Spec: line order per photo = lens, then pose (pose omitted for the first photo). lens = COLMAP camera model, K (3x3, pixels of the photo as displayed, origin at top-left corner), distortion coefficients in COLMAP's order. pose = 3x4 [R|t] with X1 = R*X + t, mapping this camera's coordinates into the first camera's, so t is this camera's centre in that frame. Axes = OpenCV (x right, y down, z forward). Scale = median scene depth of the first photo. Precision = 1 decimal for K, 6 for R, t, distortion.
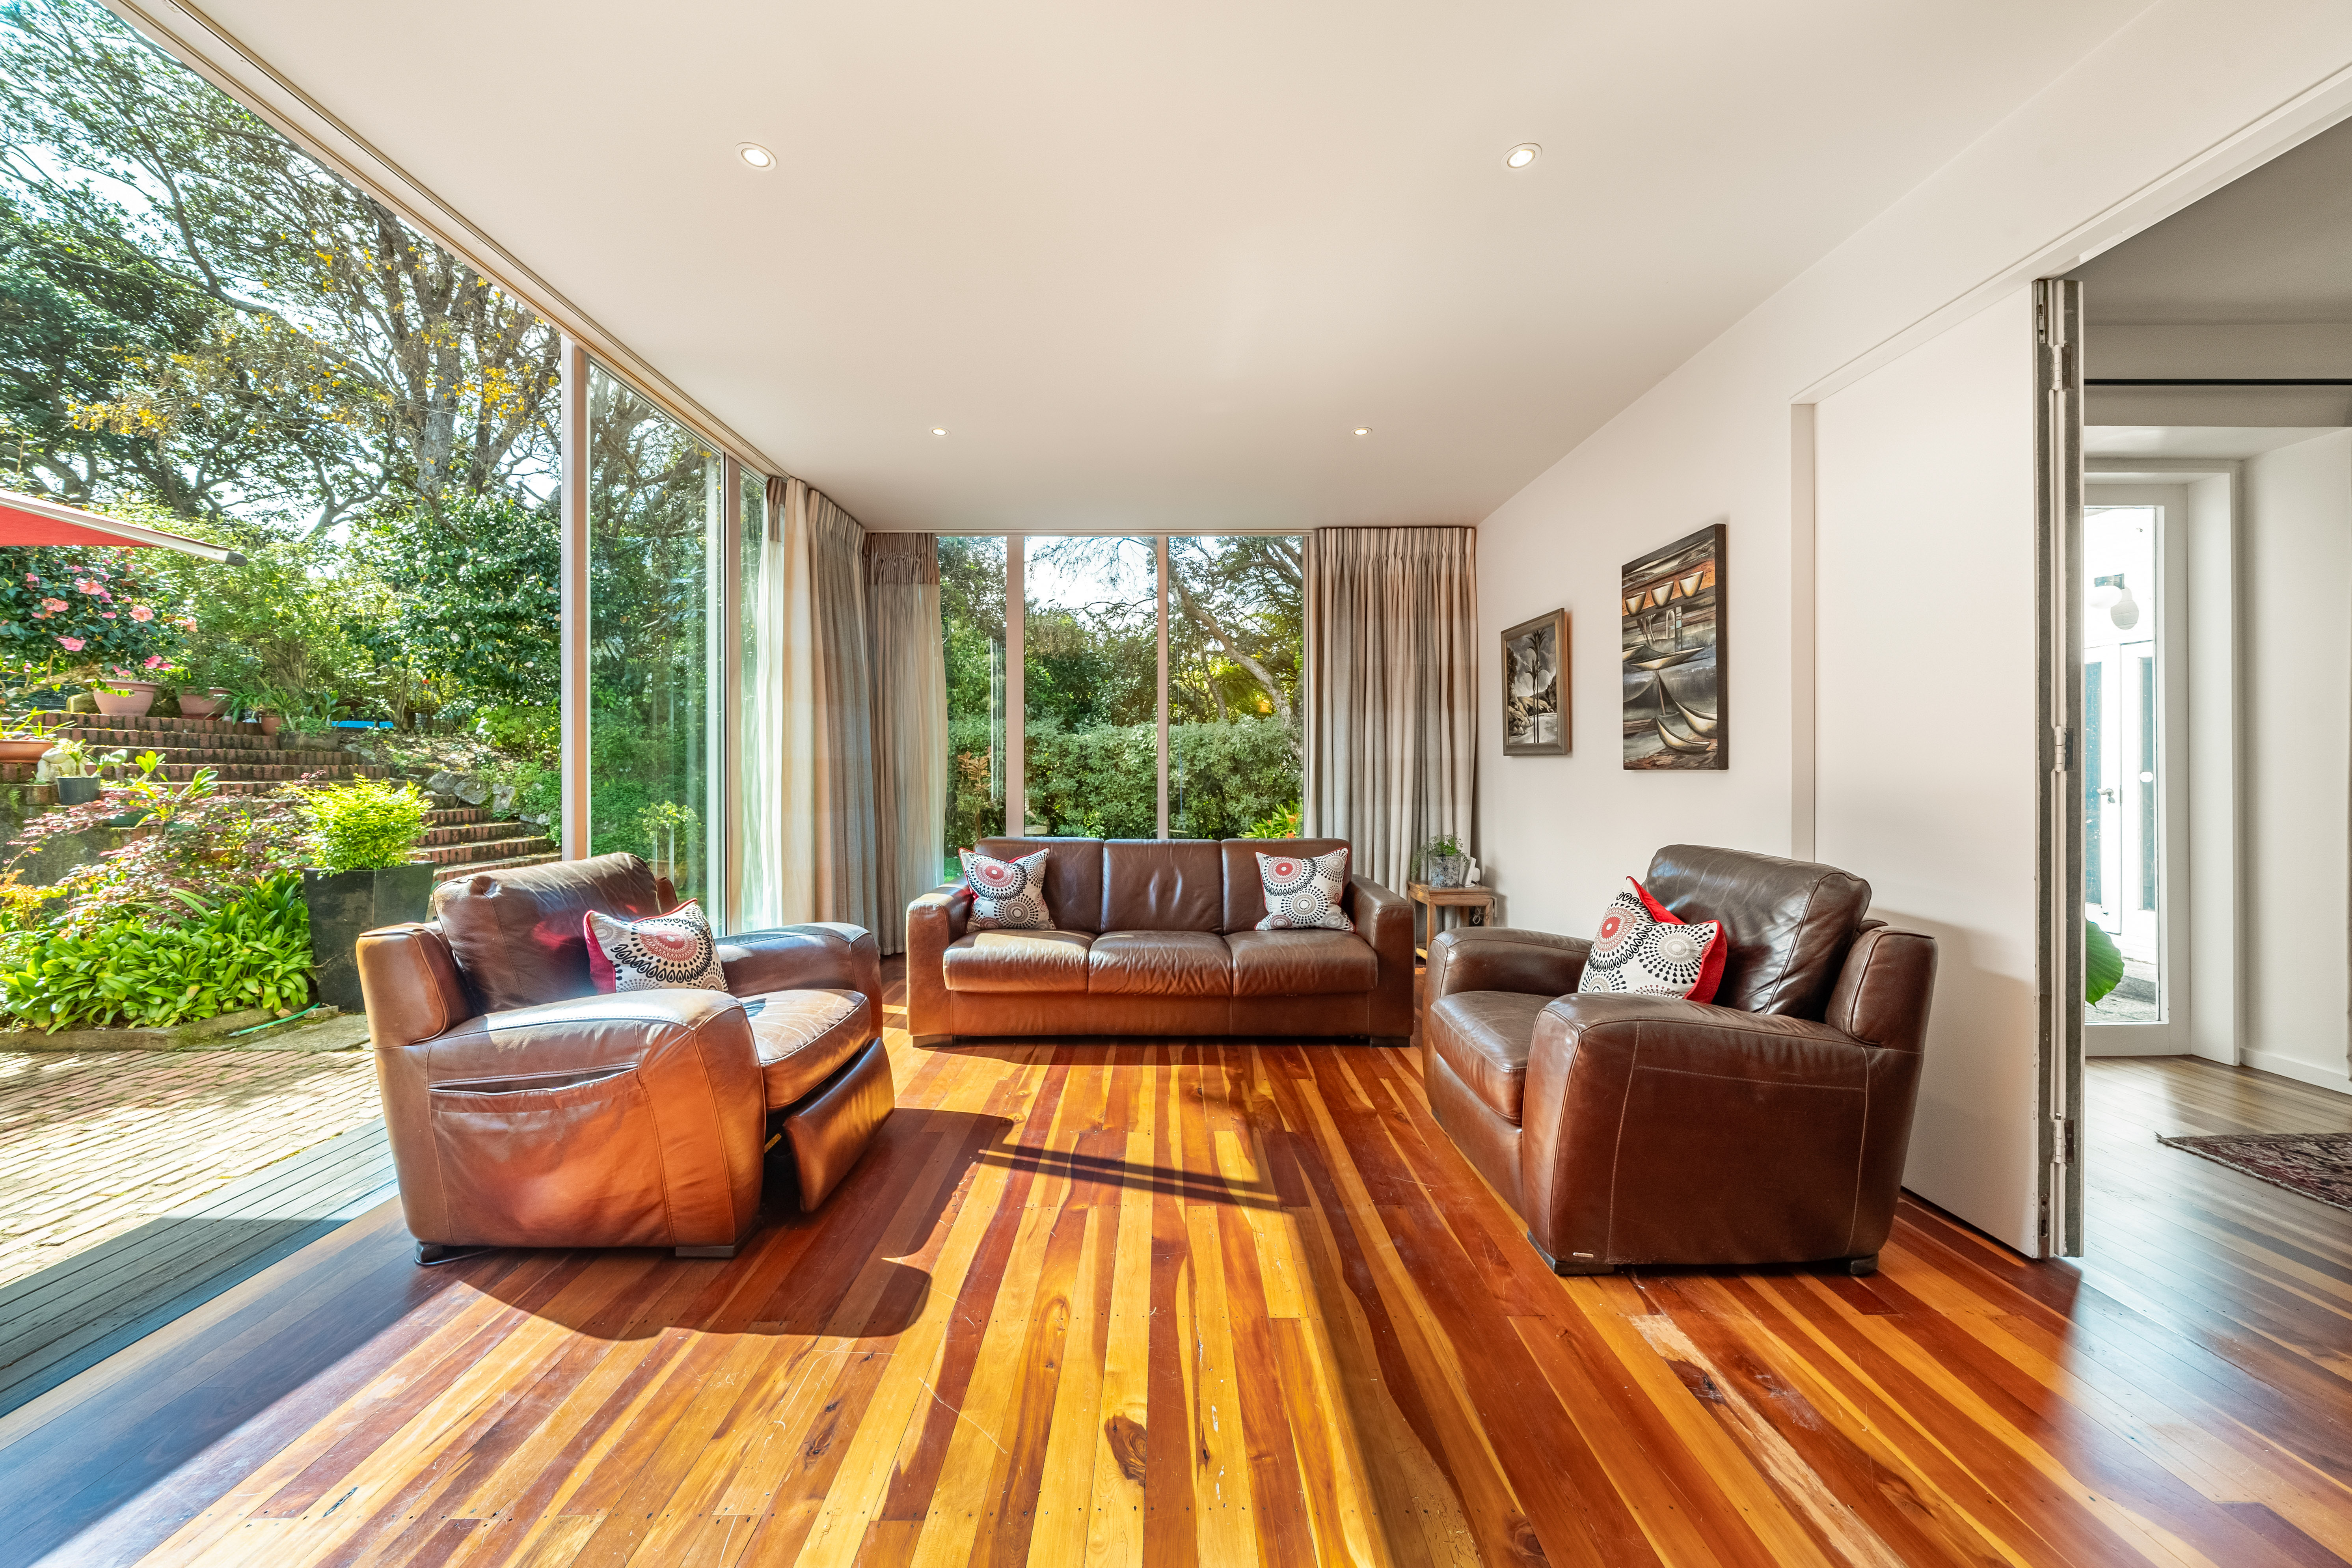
lens RADIAL K [[826.1, 0, 1175.6], [0, 826.1, 776.9], [0, 0, 1]] dist [-0.002257, -0.000460]
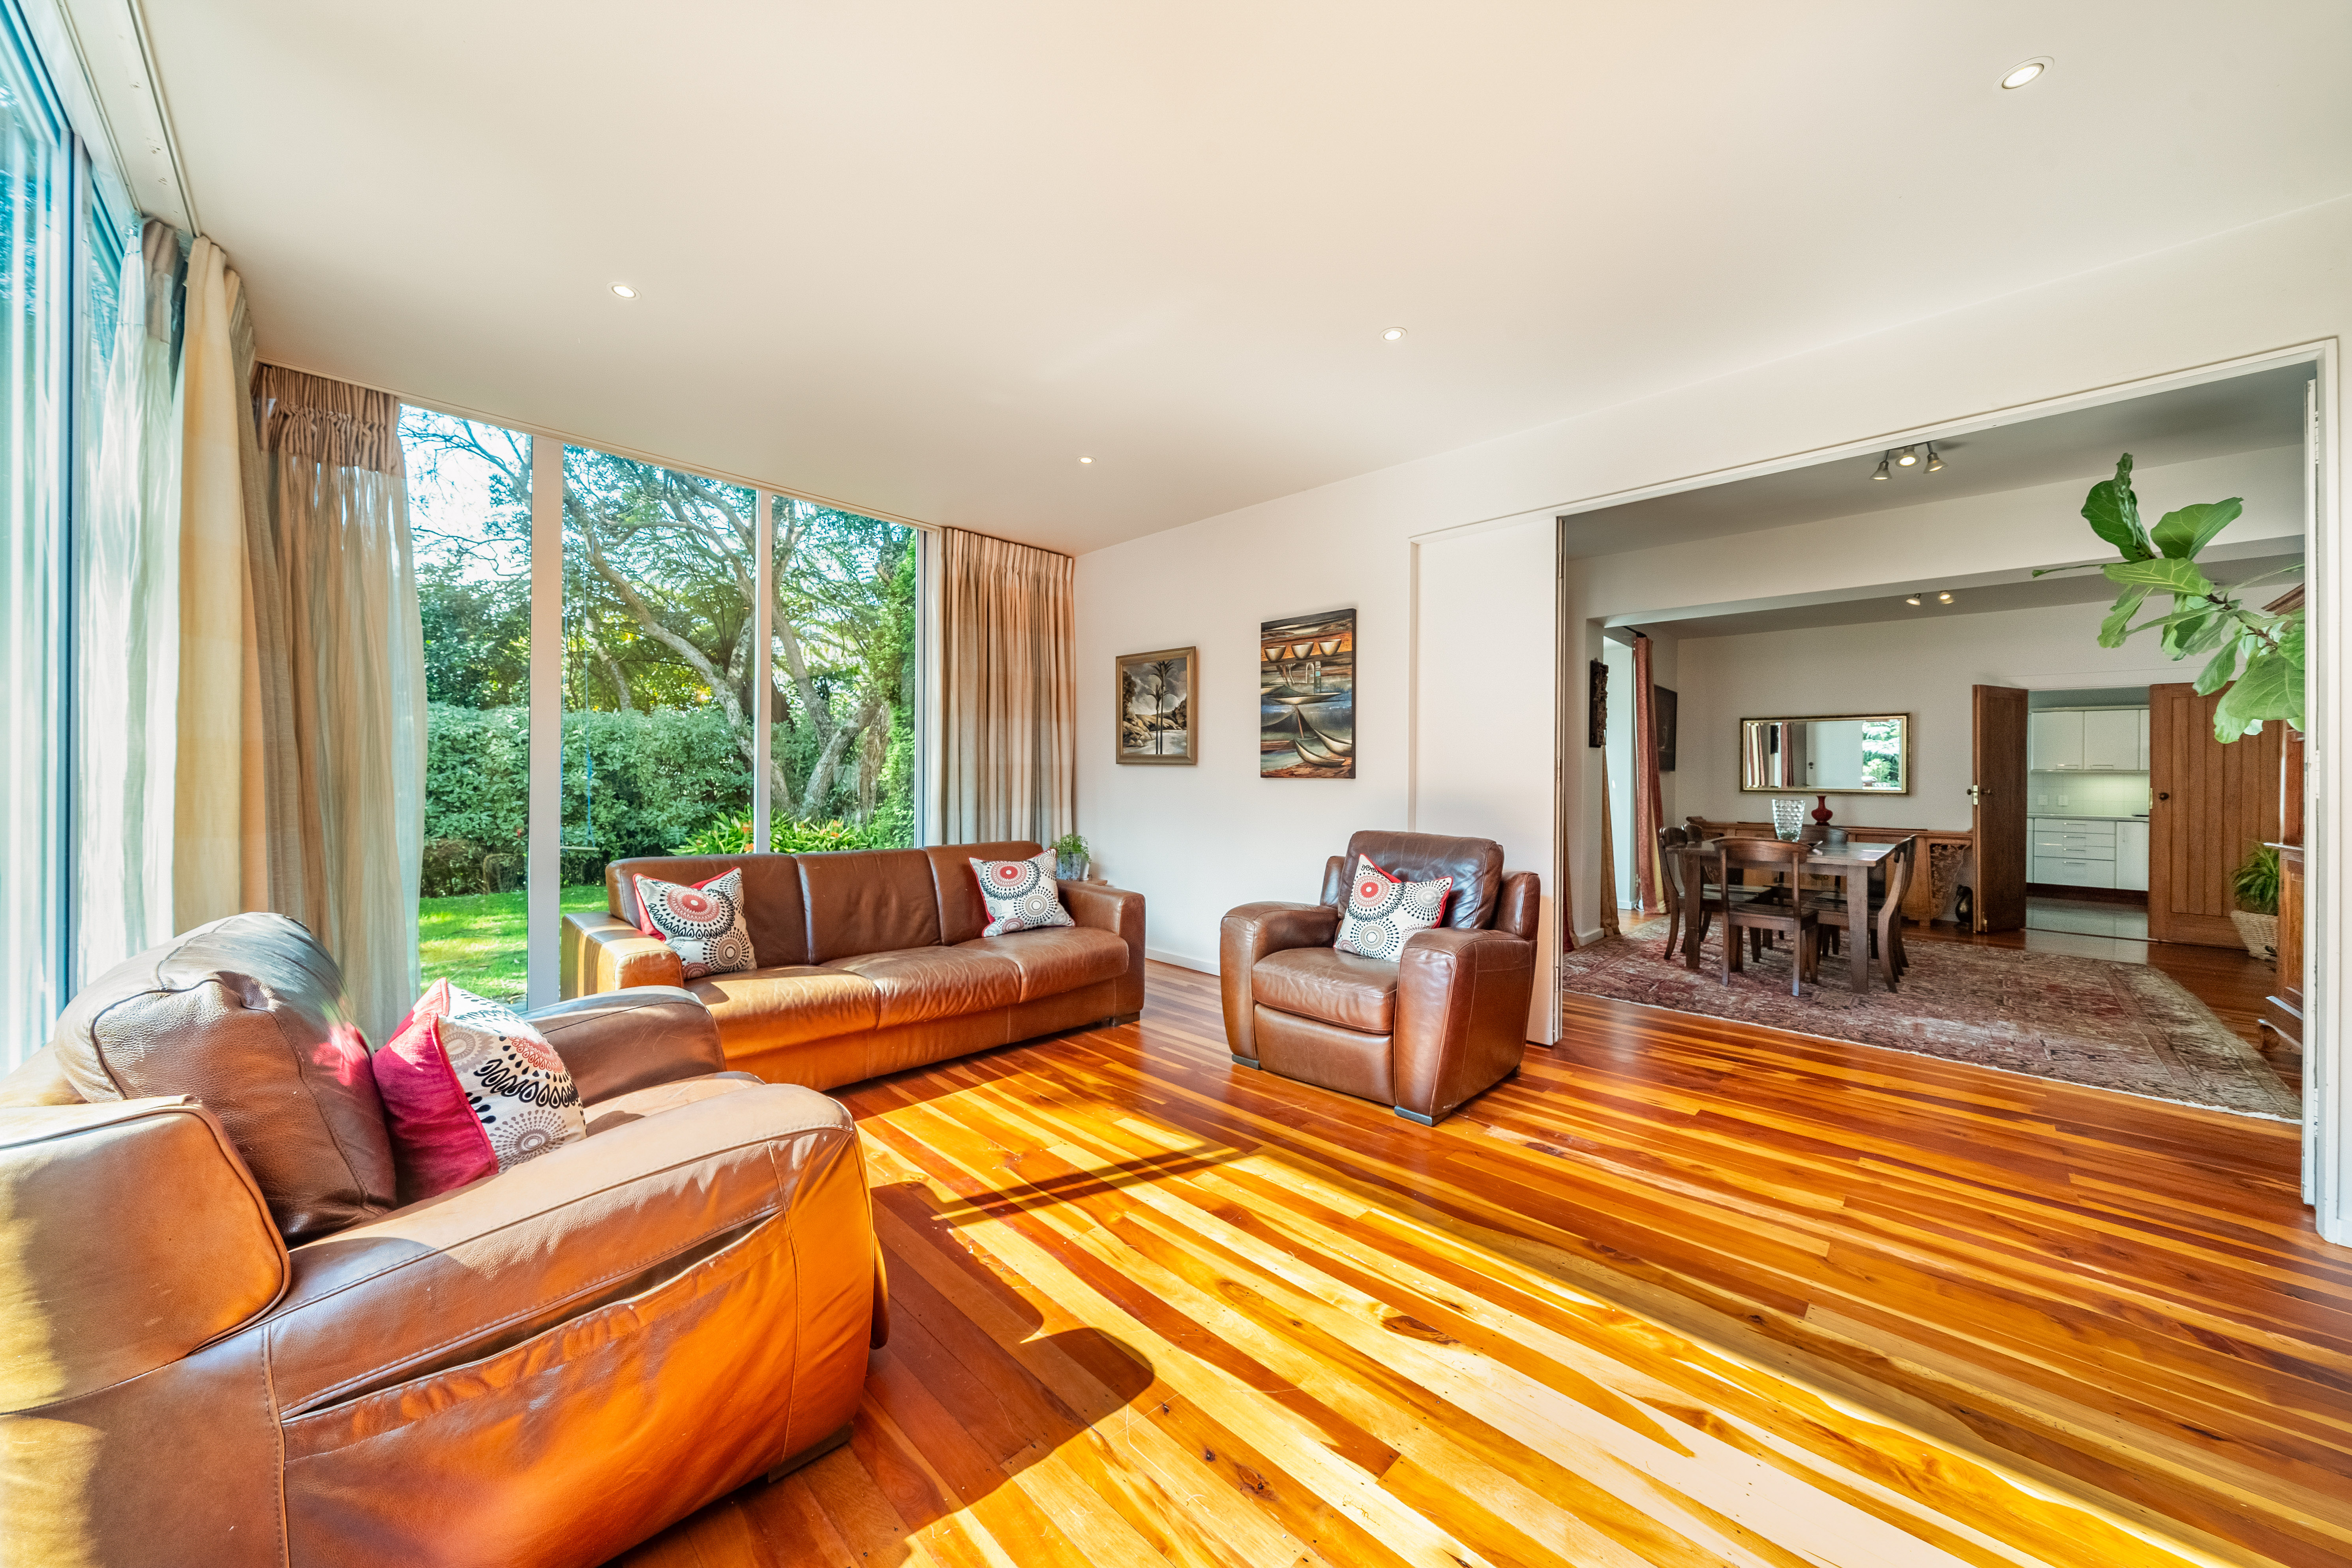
lens RADIAL K [[826.1, 0, 1182.1], [0, 826.1, 787.4], [0, 0, 1]] dist [-0.002257, -0.000460]
pose [[0.699445, 0.004440, 0.714673, -0.523791], [-0.008257, 0.999964, 0.001869, 0.005566], [-0.714639, -0.007208, 0.699456, 0.179637]]
